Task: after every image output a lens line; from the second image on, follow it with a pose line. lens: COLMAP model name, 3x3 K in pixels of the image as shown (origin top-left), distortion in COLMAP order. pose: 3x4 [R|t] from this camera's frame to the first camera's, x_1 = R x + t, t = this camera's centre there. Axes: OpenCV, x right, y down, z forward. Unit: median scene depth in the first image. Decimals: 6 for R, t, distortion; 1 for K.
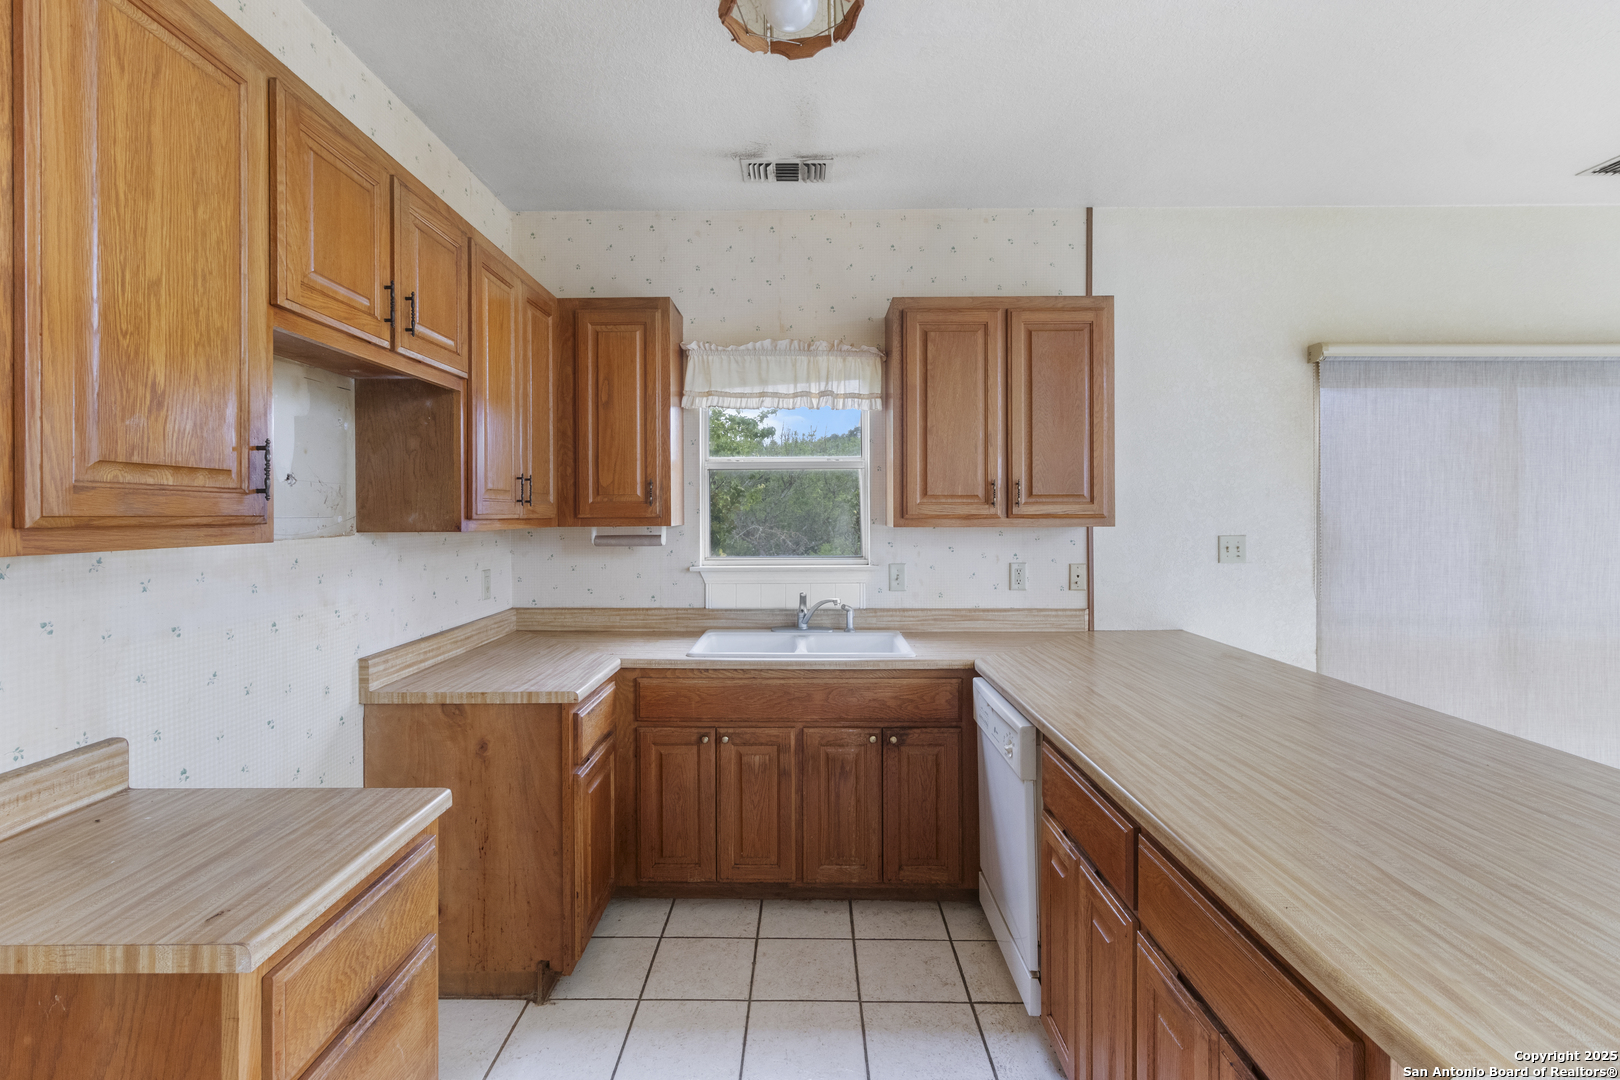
lens RADIAL K [[761.4, 0, 810.5], [0, 761.4, 516.7], [0, 0, 1]] dist [0.000260, 0.000057]
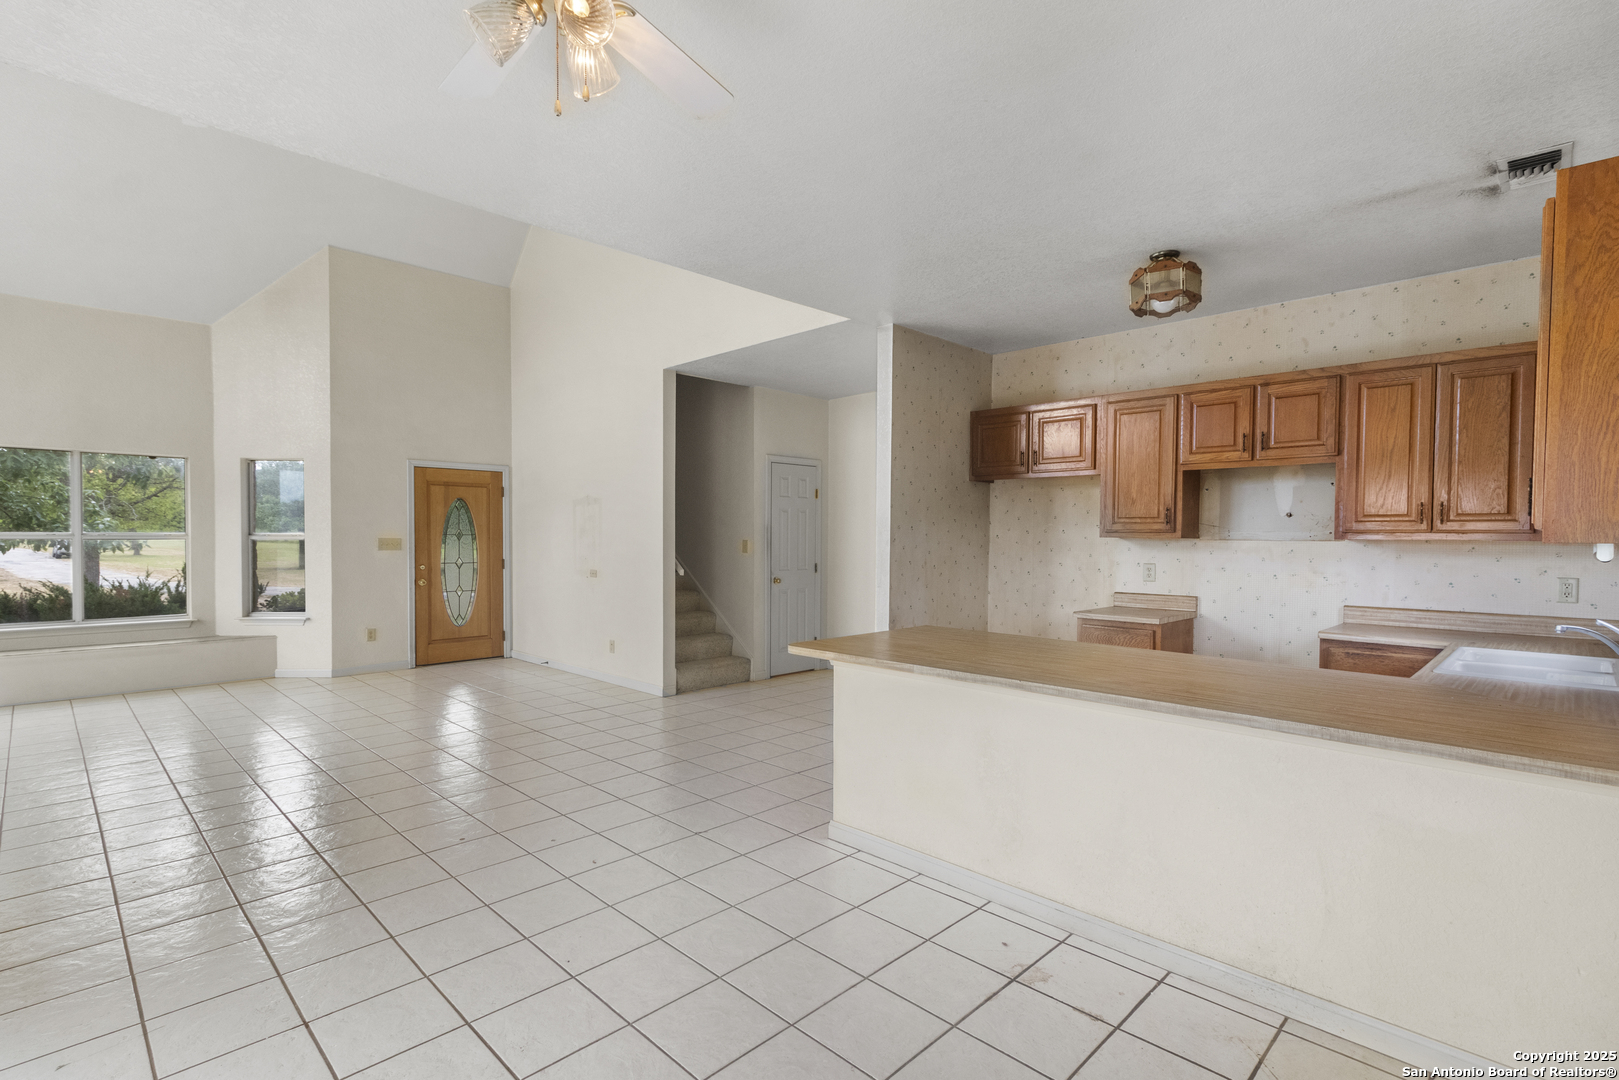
lens RADIAL K [[761.0, 0, 810.0], [0, 761.0, 516.7], [0, 0, 1]] dist [0.000260, 0.000057]
pose [[-0.705881, -0.007551, -0.708290, 1.867651], [-0.004910, 0.999971, -0.005767, -0.022451], [0.708313, -0.000593, -0.705898, 1.508126]]
